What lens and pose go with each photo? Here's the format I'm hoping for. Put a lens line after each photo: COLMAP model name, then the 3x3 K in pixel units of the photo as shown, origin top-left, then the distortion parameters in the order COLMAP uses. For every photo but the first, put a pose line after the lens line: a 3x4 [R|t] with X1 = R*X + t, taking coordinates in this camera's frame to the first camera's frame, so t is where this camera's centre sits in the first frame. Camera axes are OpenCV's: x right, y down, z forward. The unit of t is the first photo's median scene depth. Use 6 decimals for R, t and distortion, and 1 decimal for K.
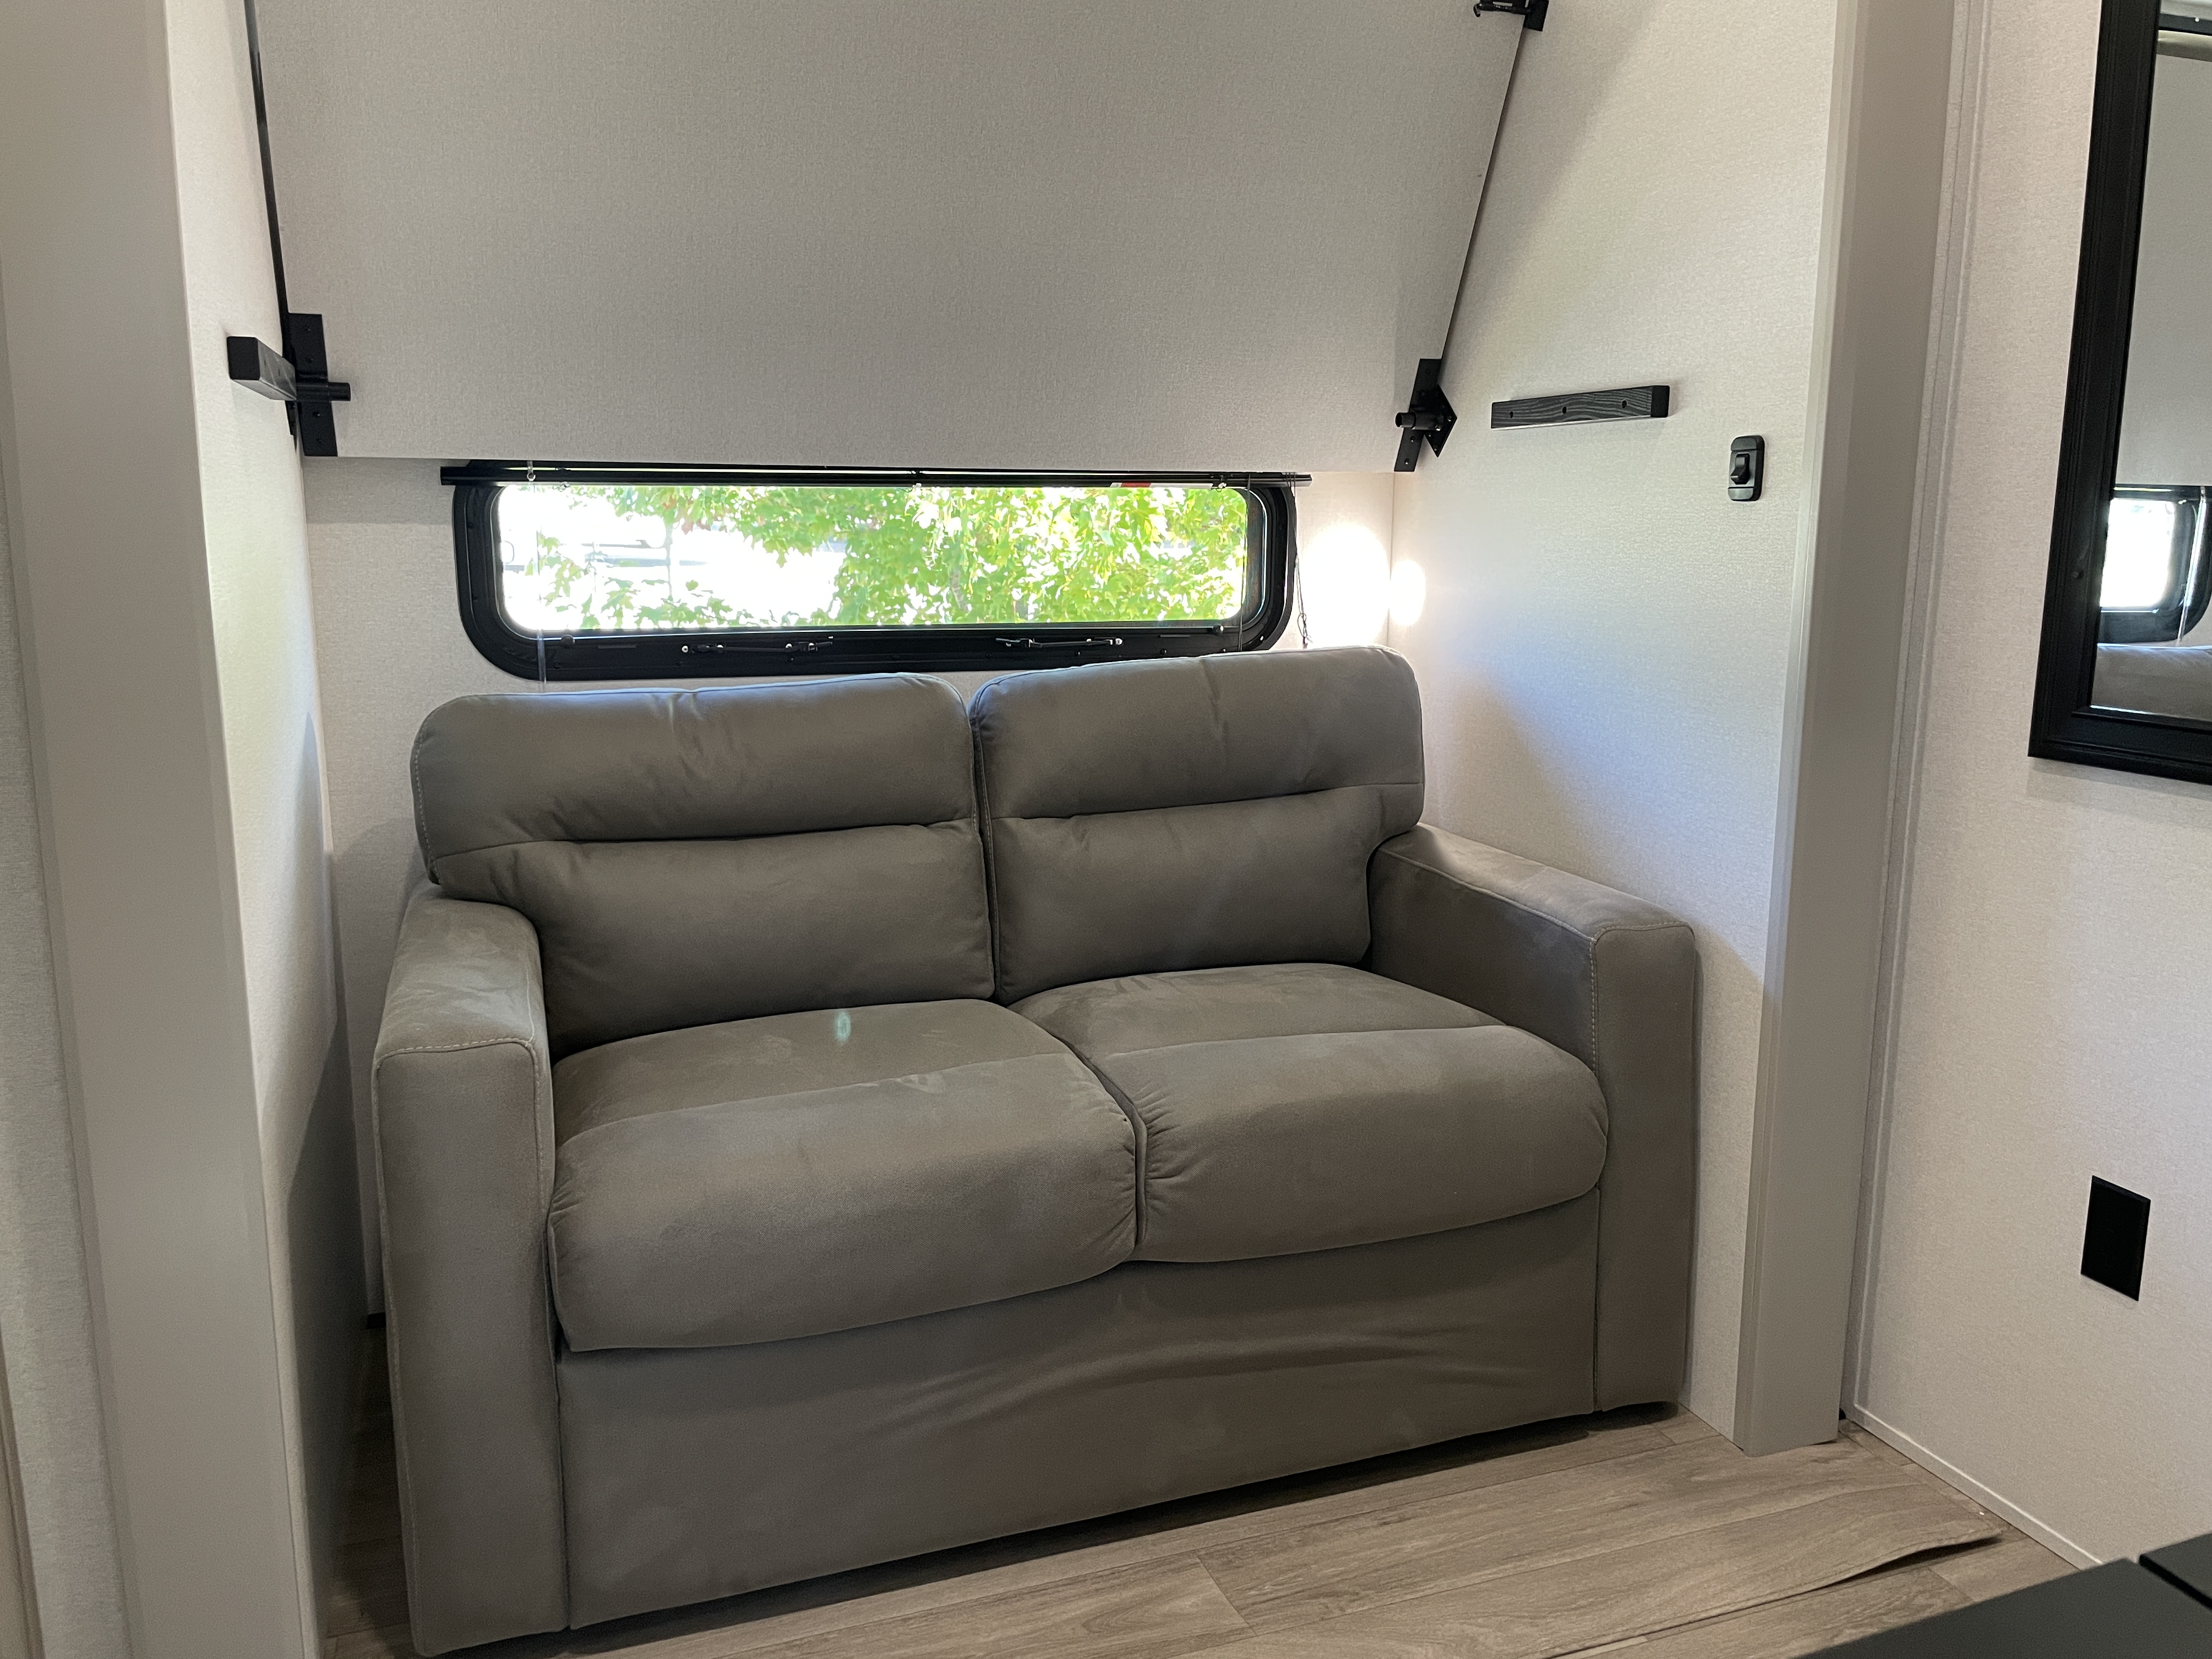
lens RADIAL K [[1702.7, 0, 1118.0], [0, 1702.7, 807.3], [0, 0, 1]] dist [0.079816, -0.123282]
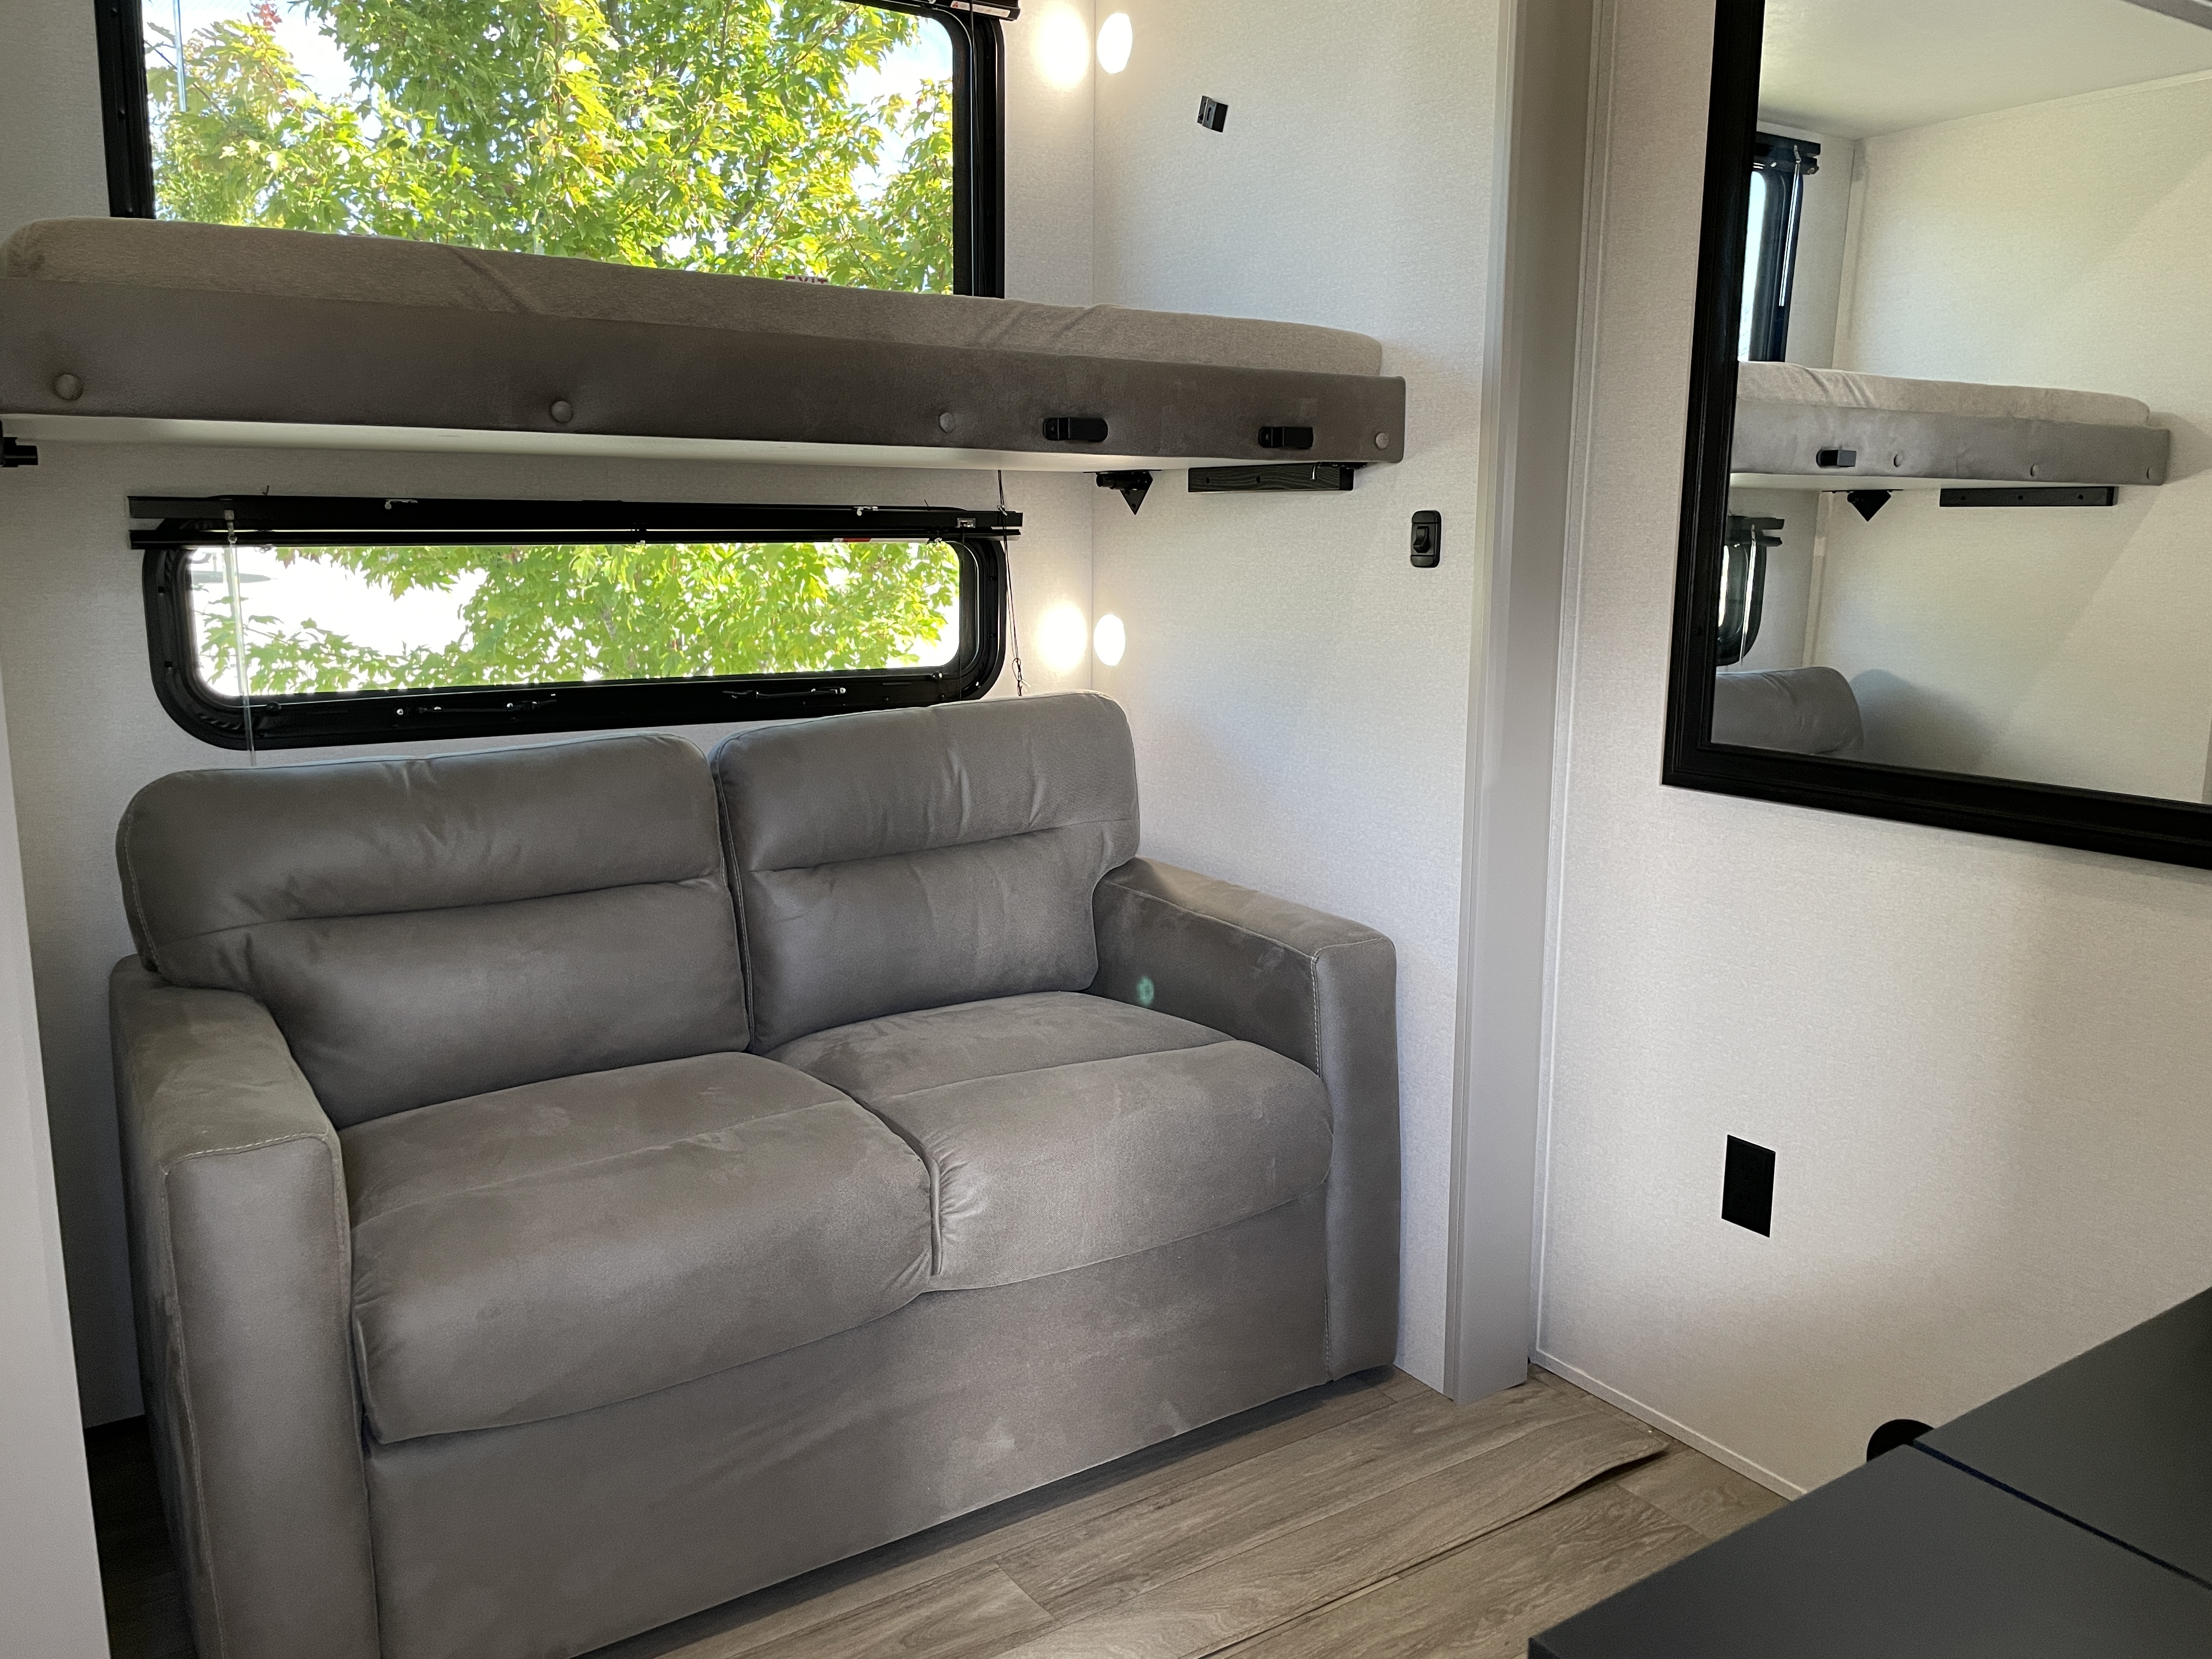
lens RADIAL K [[1702.7, 0, 1118.0], [0, 1702.7, 807.3], [0, 0, 1]] dist [0.079816, -0.123282]
pose [[0.971617, -0.038842, 0.233347, -0.105253], [0.039706, 0.999211, 0.000996, -0.028405], [-0.233201, 0.008297, 0.972393, -0.055077]]
